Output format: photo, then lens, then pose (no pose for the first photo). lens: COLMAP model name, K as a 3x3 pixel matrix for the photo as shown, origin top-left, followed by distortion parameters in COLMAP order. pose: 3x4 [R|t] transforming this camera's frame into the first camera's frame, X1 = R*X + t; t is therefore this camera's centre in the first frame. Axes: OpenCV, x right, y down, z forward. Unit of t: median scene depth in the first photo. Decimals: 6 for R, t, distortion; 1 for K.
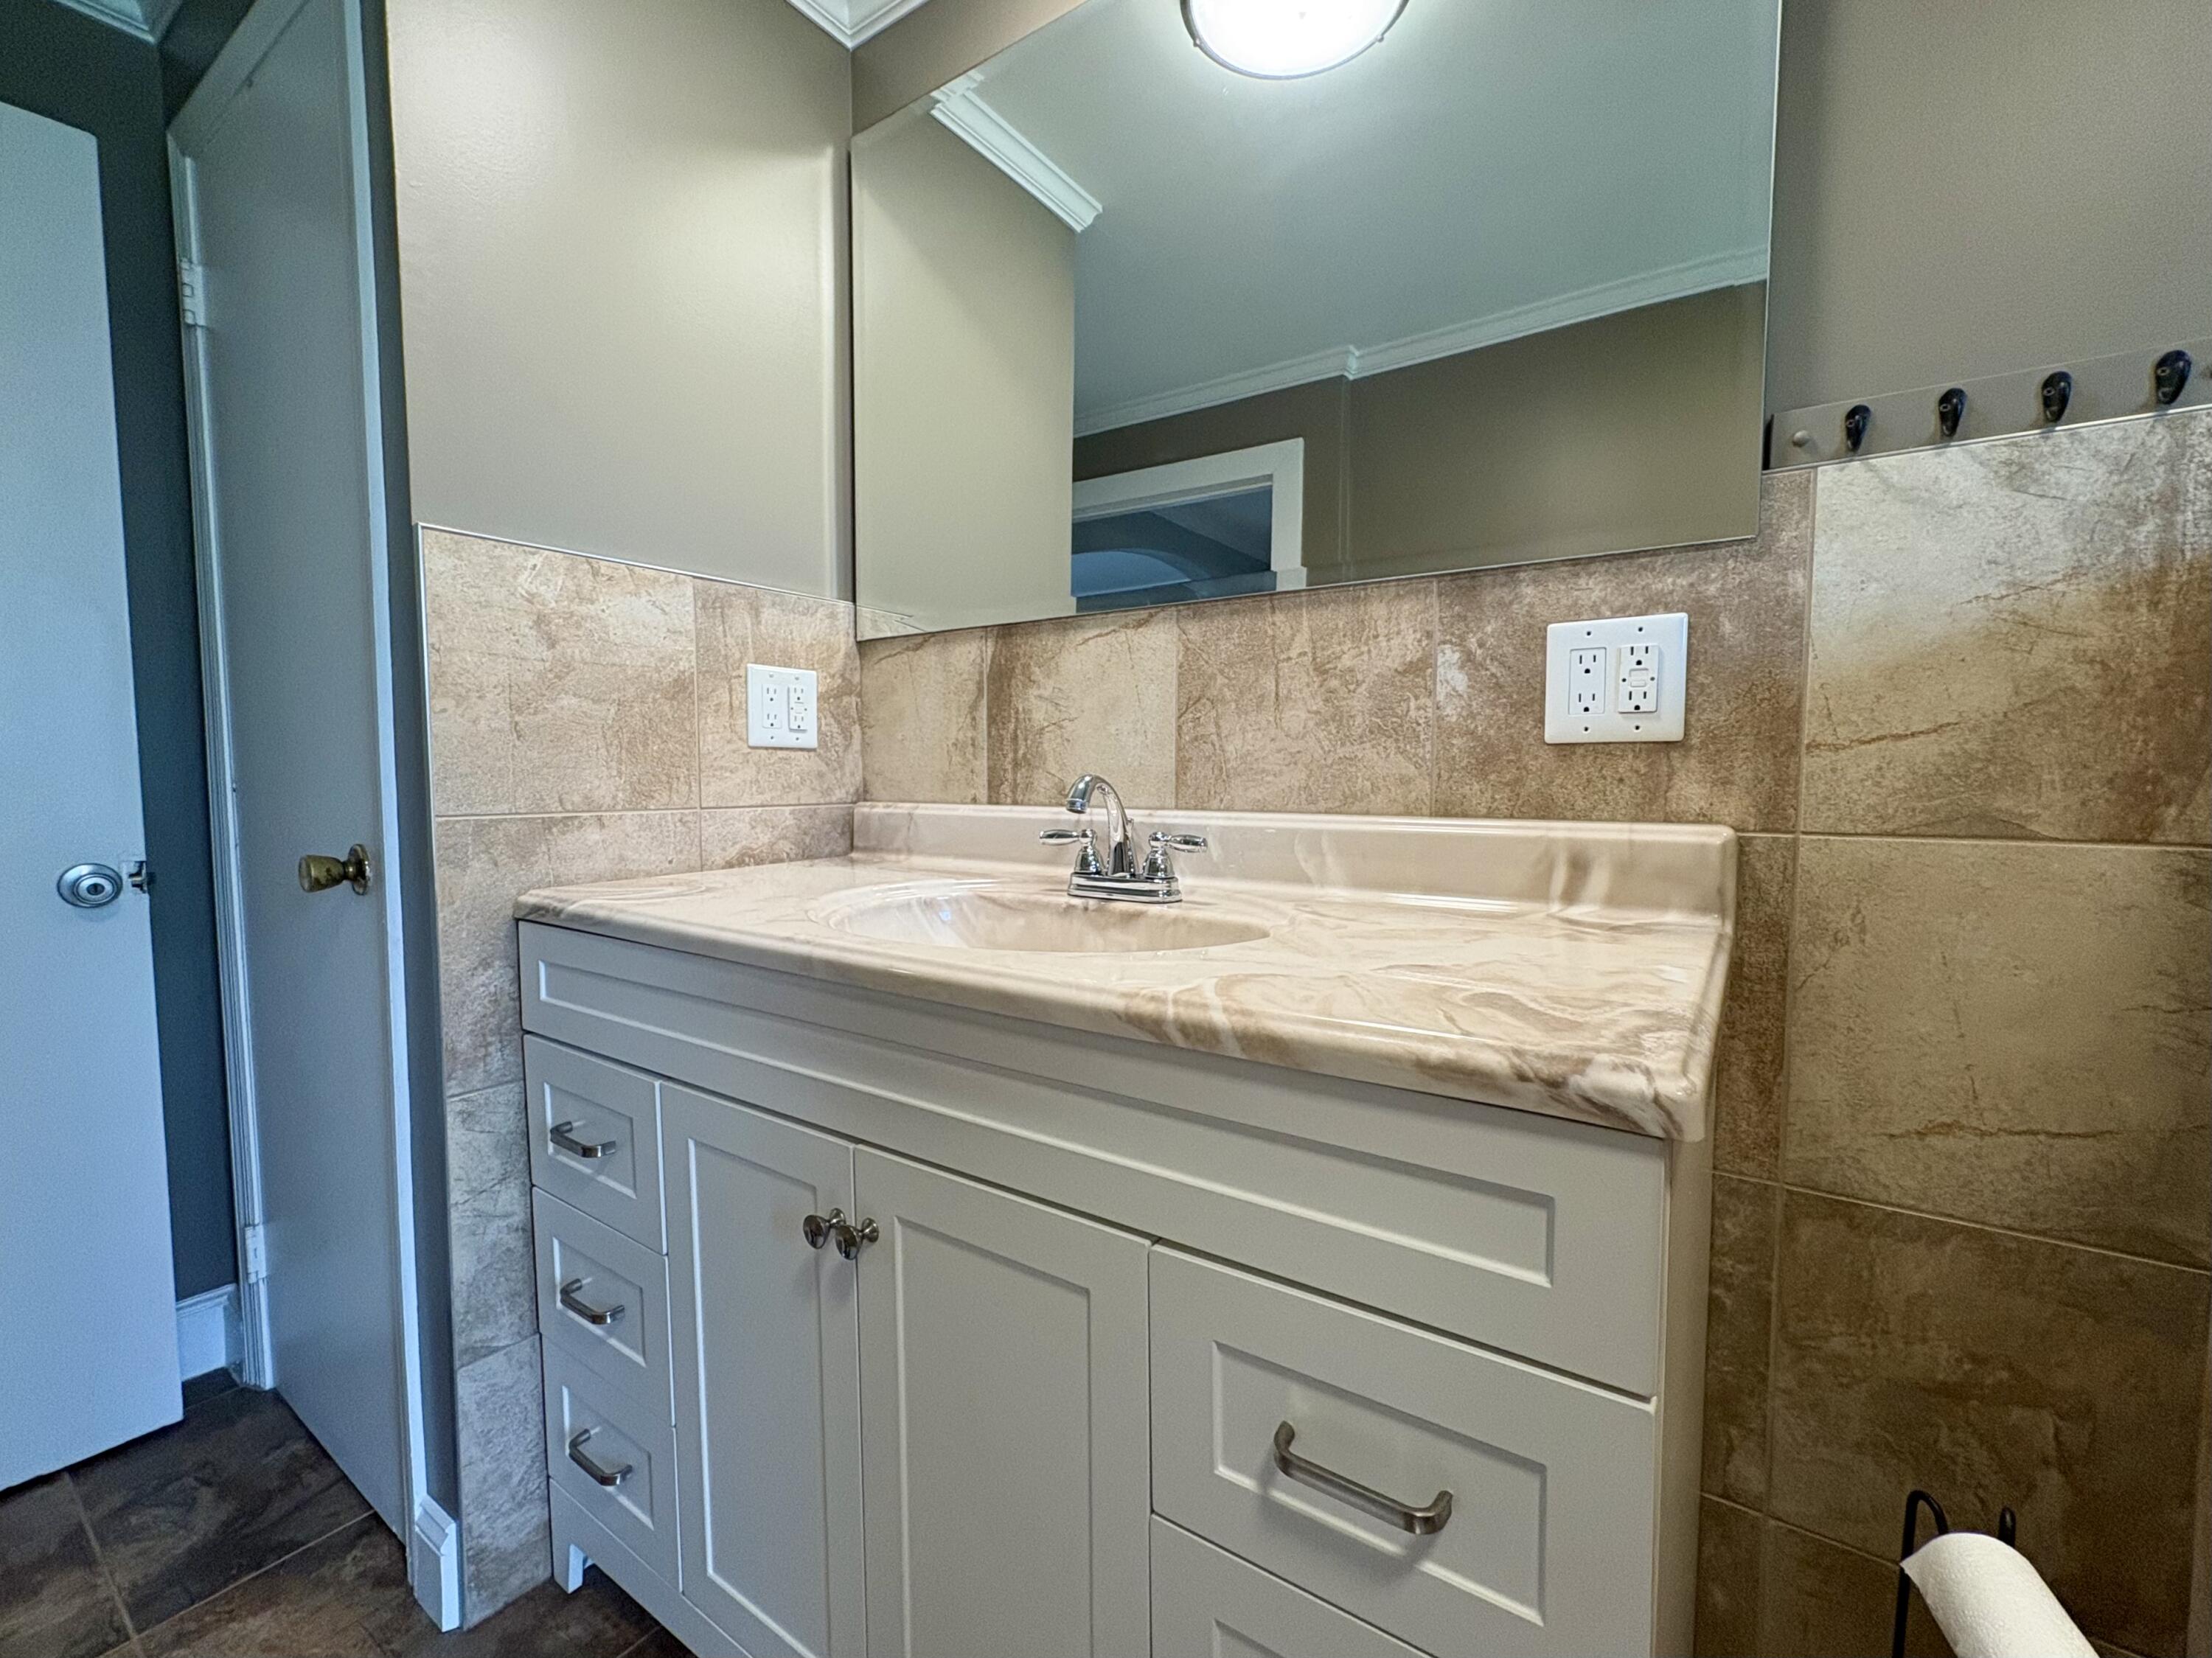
lens RADIAL K [[942.1, 0, 1116.2], [0, 942.1, 834.1], [0, 0, 1]] dist [-0.000491, -0.000033]
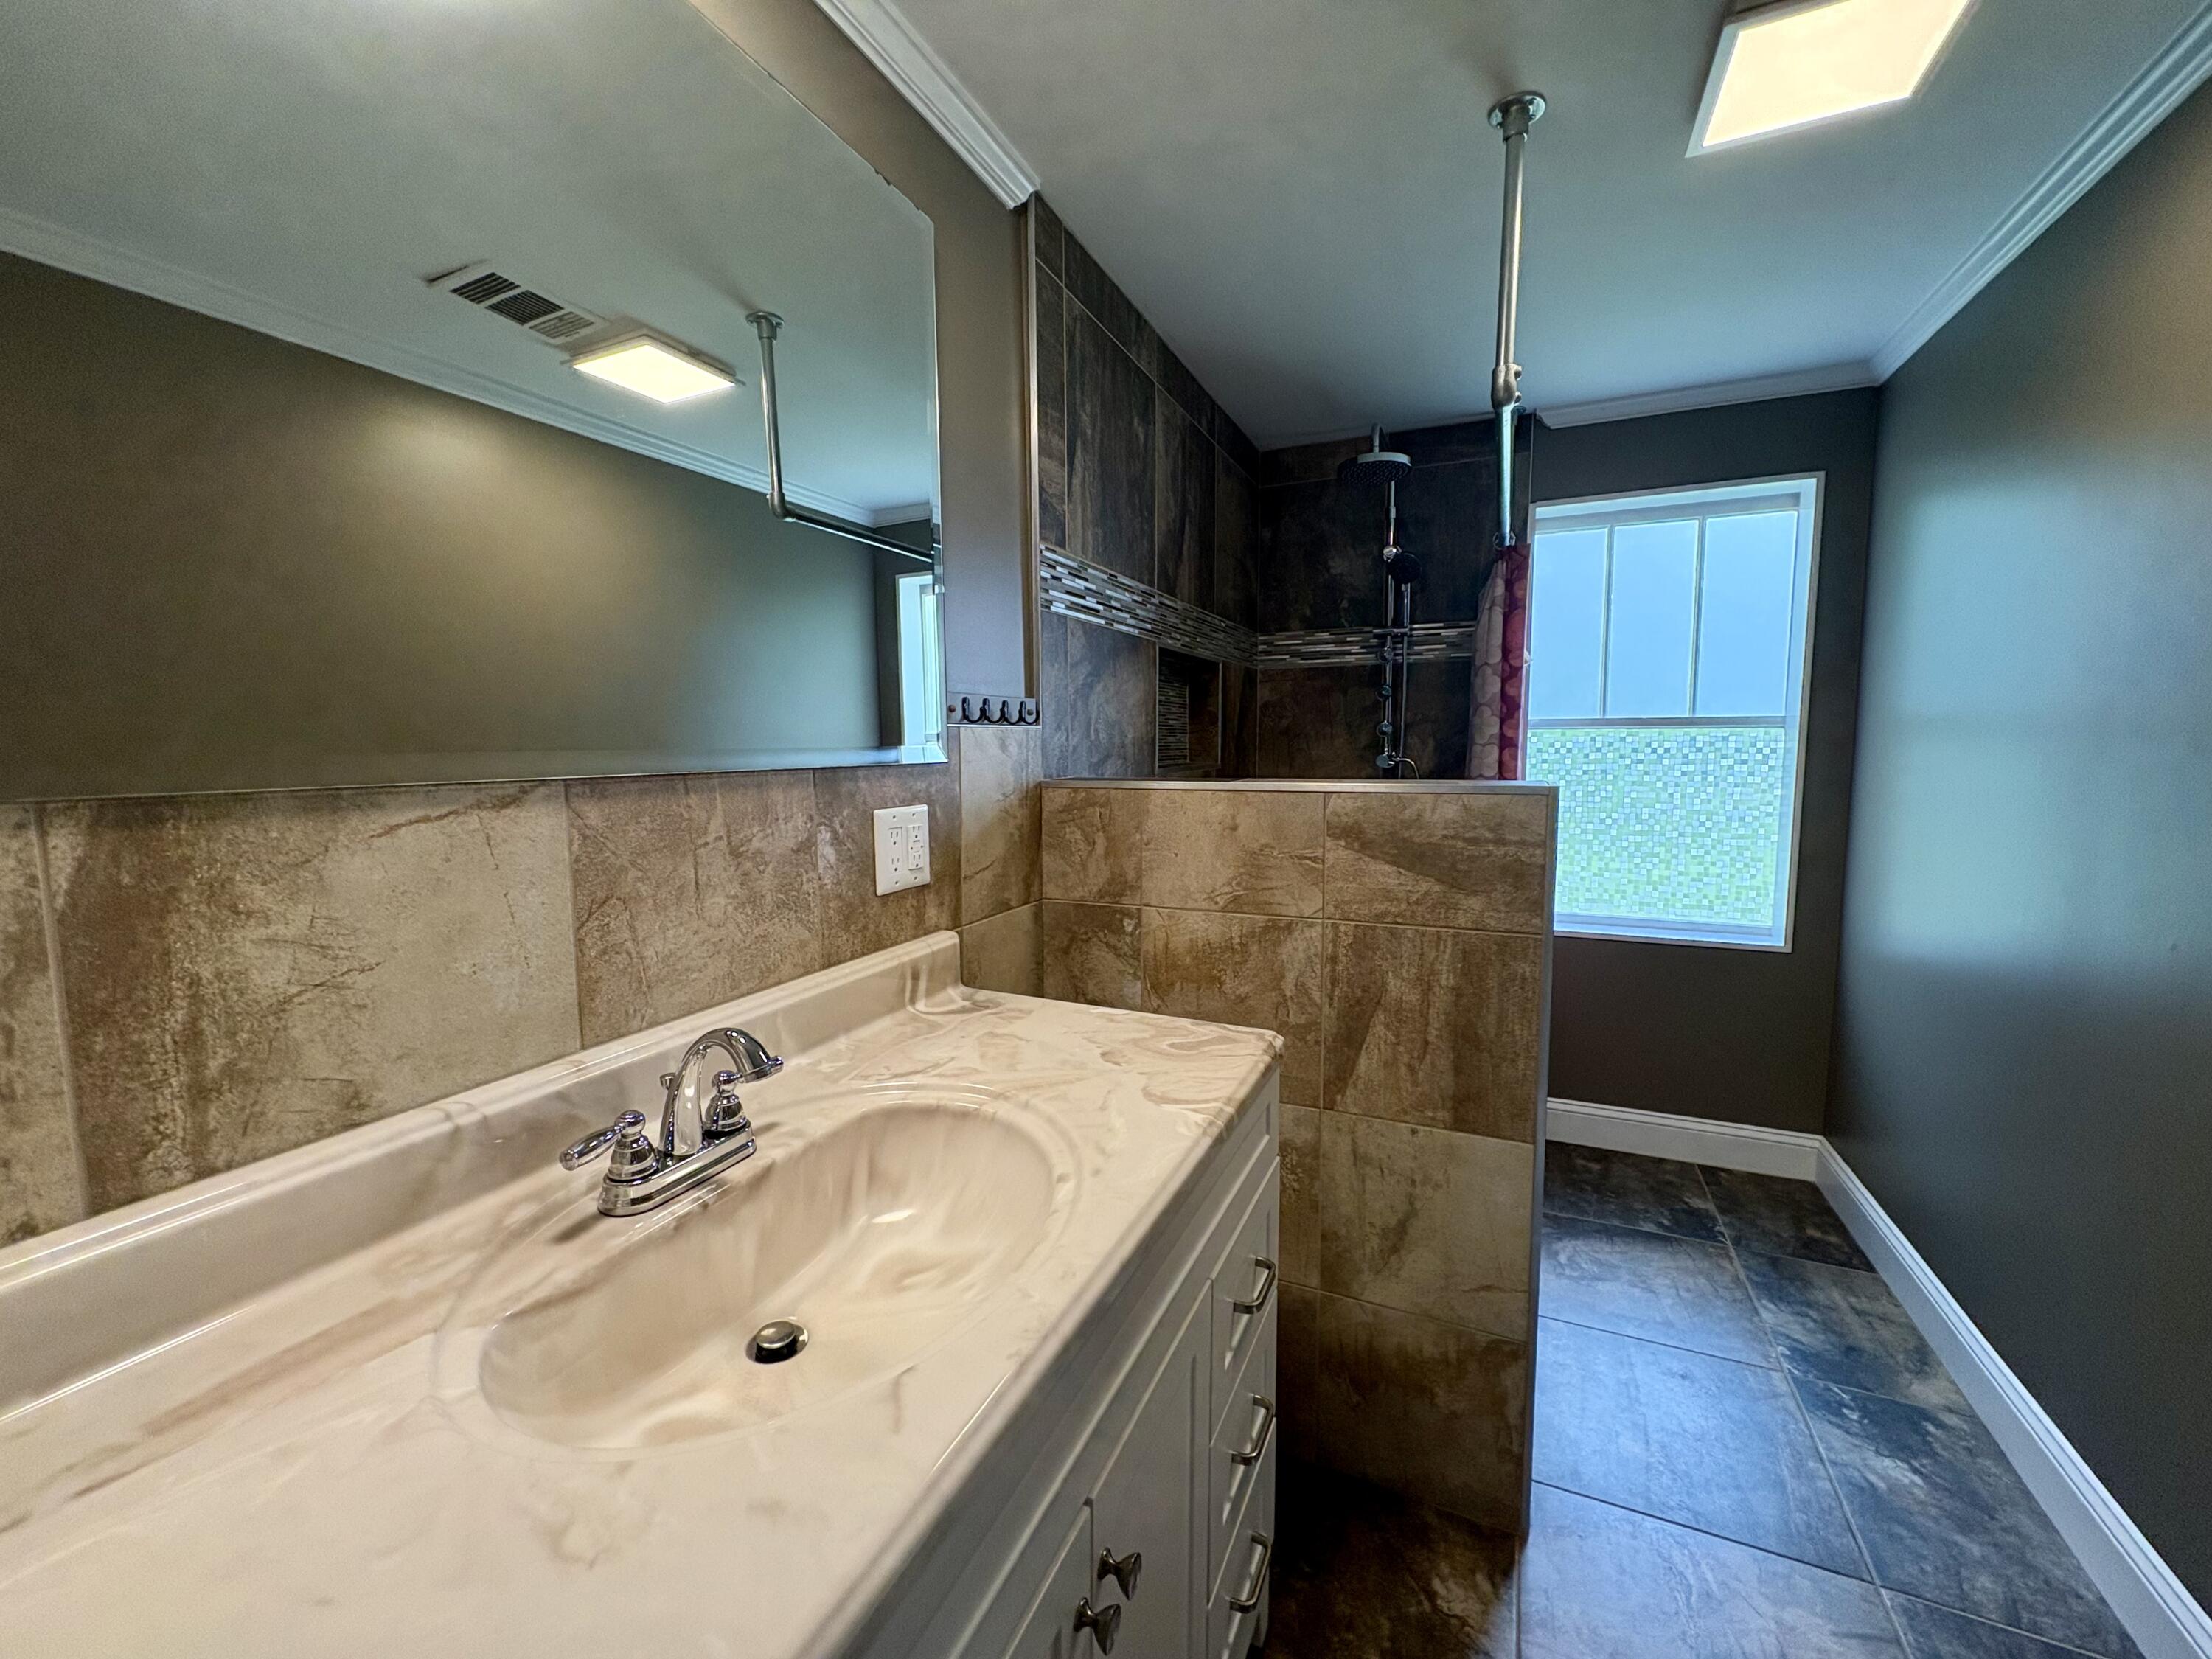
lens RADIAL K [[881.3, 0, 1110.9], [0, 881.3, 828.7], [0, 0, 1]] dist [0.001060, -0.000223]
pose [[-0.177725, -0.097703, 0.979218, -0.760786], [0.067857, 0.991474, 0.111241, -0.280508], [-0.981738, 0.086217, -0.169580, 0.784078]]
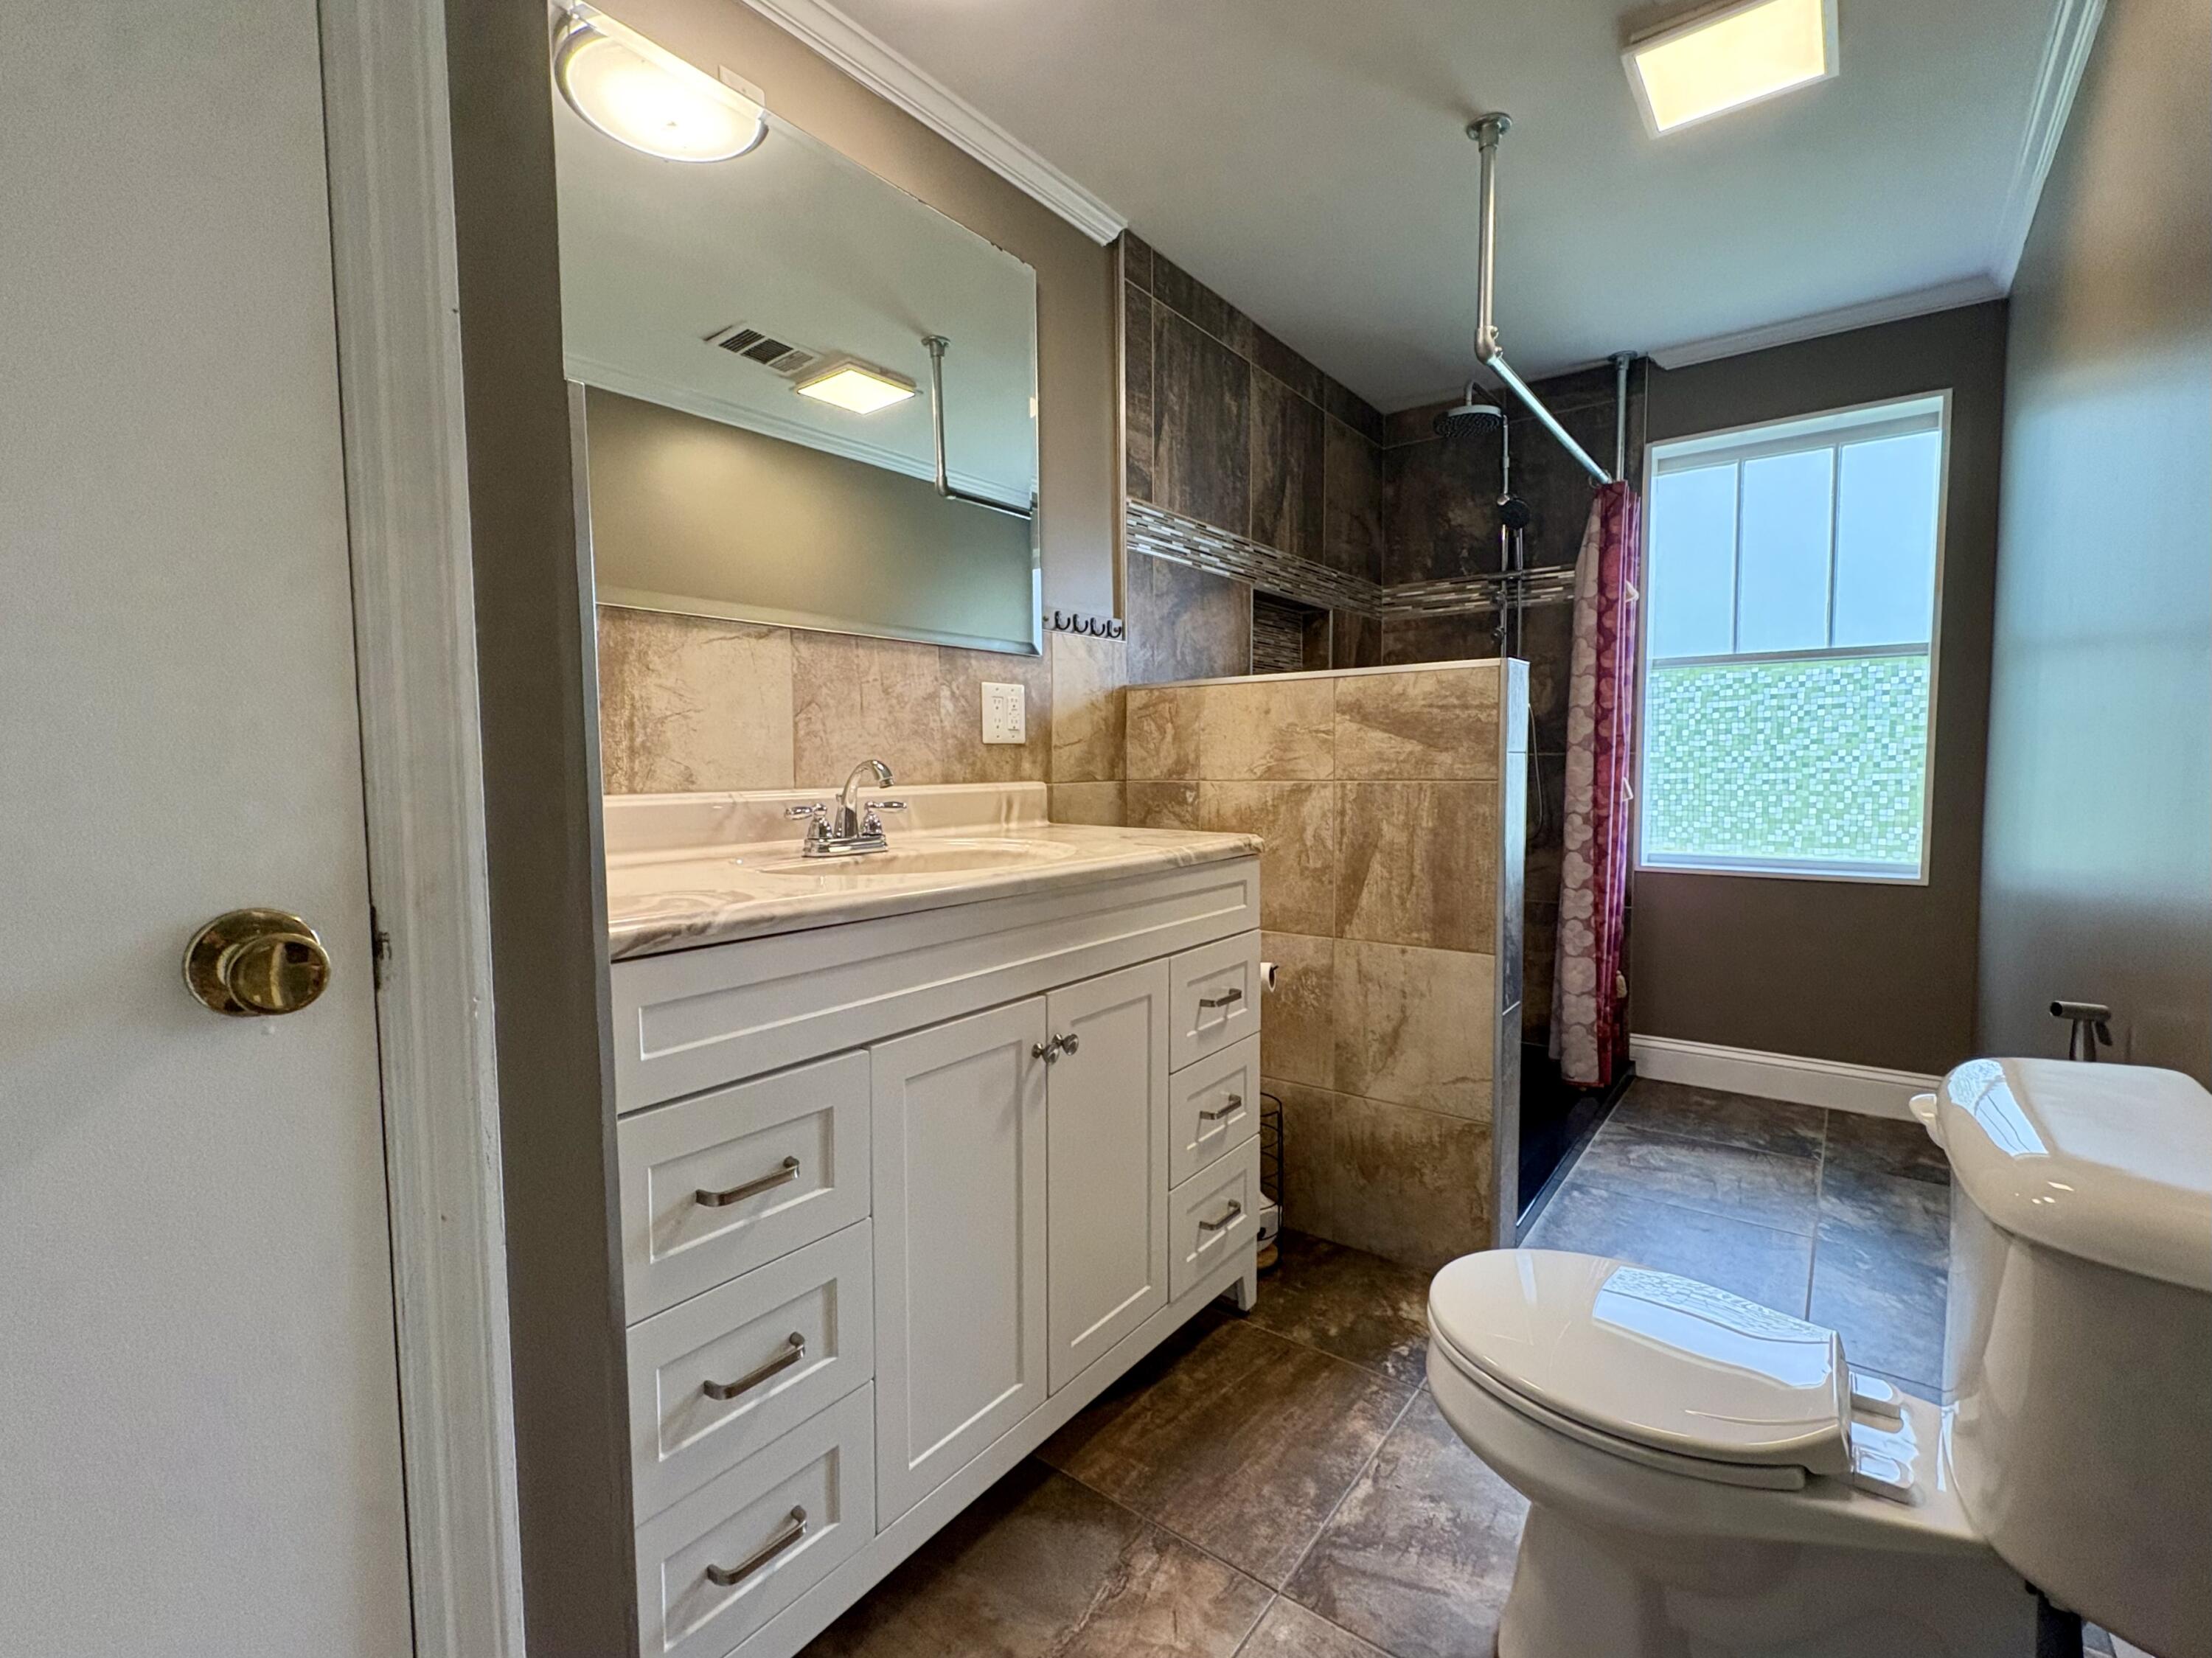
lens RADIAL K [[984.2, 0, 1111.7], [0, 984.2, 826.1], [0, 0, 1]] dist [-0.003745, 0.001029]
pose [[0.044253, -0.069297, 0.996614, -1.399607], [0.071789, 0.995233, 0.066013, -0.037173], [-0.996438, 0.068625, 0.049017, 0.581586]]
